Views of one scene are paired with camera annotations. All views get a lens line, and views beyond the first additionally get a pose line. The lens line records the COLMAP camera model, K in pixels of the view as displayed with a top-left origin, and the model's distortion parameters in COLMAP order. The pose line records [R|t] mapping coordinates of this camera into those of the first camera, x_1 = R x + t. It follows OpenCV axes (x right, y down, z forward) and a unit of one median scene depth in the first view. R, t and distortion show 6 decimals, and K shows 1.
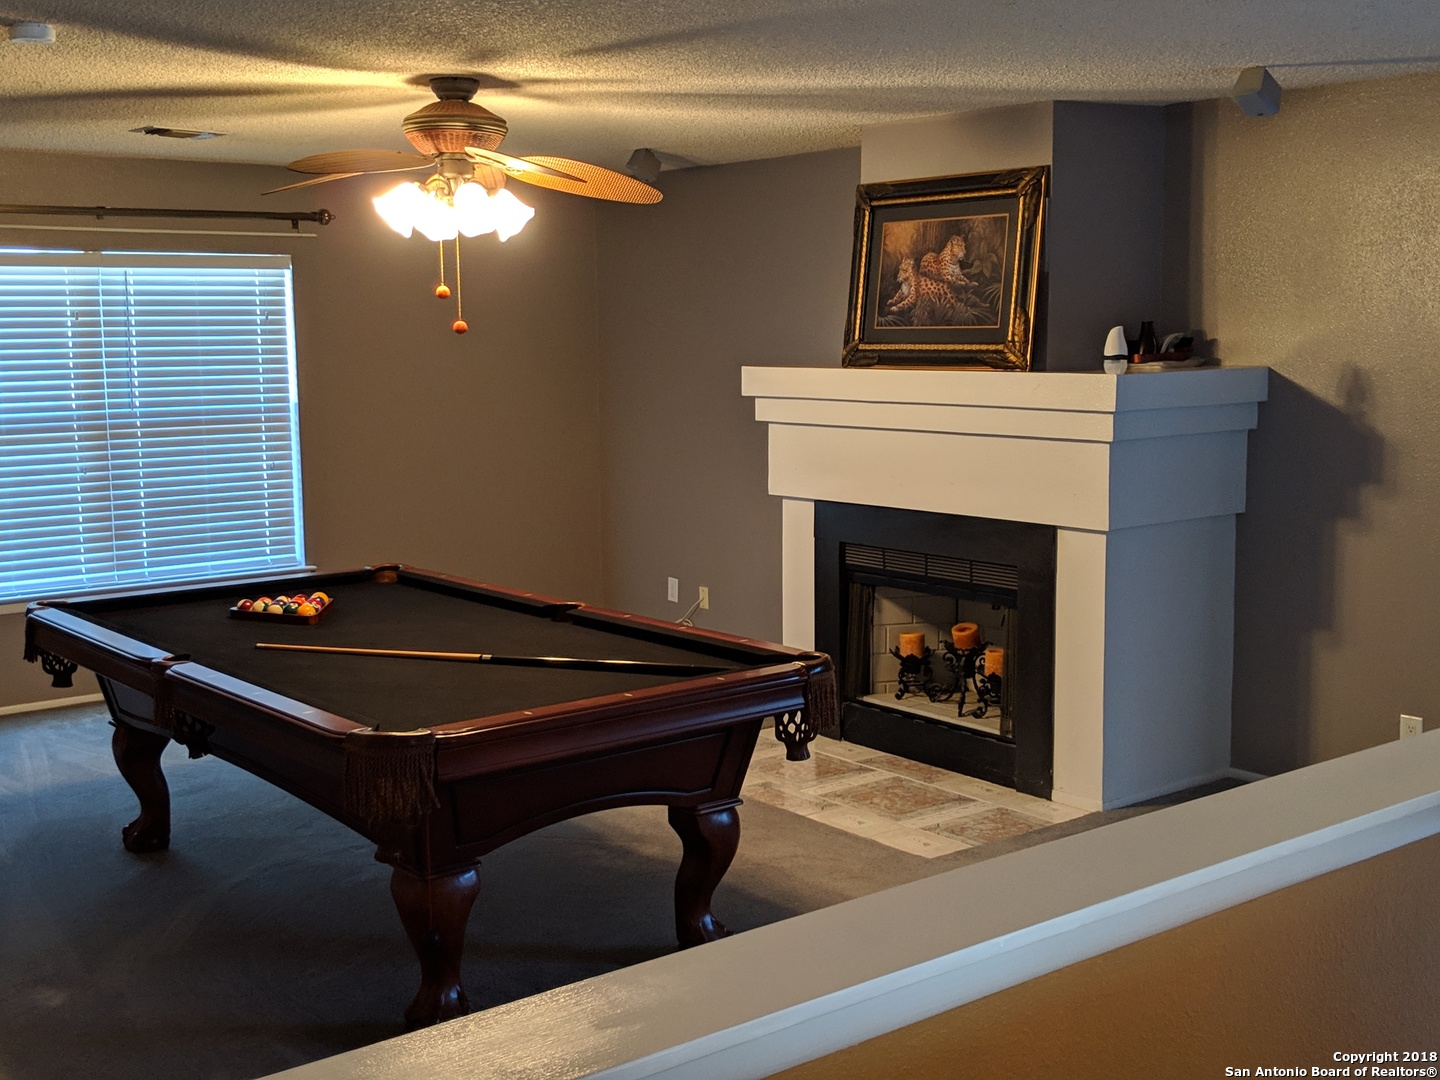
lens RADIAL K [[1751.5, 0, 723.3], [0, 1751.5, 538.7], [0, 0, 1]] dist [0.086672, 0.000000]
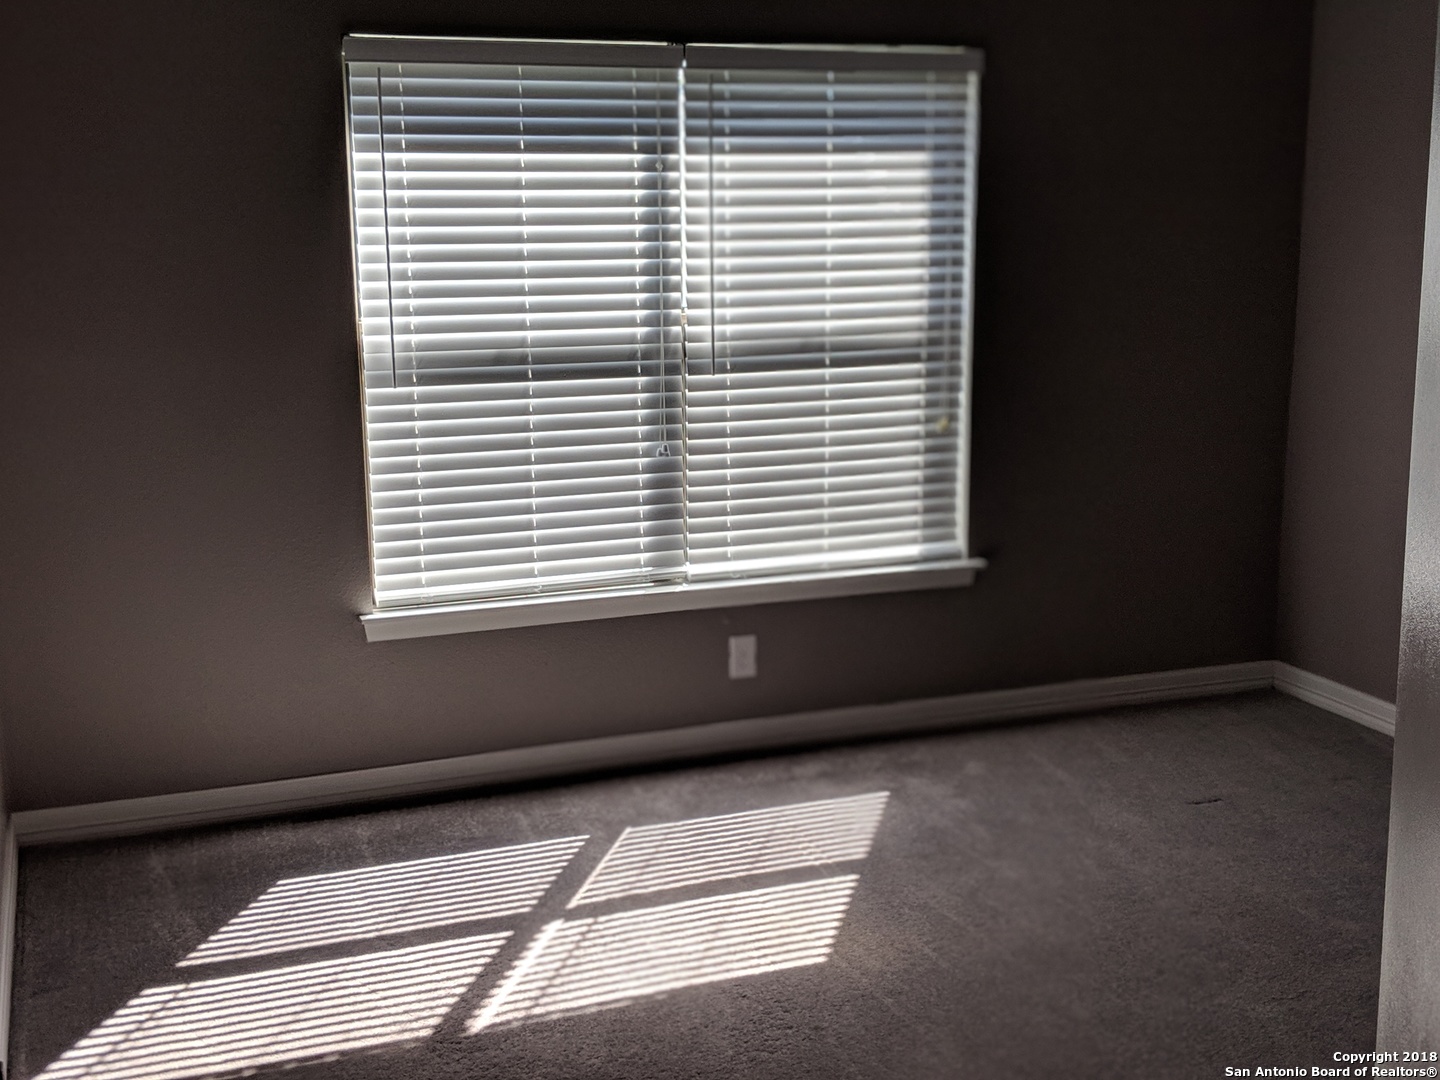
lens RADIAL K [[1751.5, 0, 721.4], [0, 1751.5, 542.5], [0, 0, 1]] dist [0.086672, 0.000000]
pose [[0.931134, 0.067763, -0.358327, -0.102500], [-0.041912, 0.995959, 0.079435, -0.046107], [0.362262, -0.058946, 0.930211, 0.410110]]
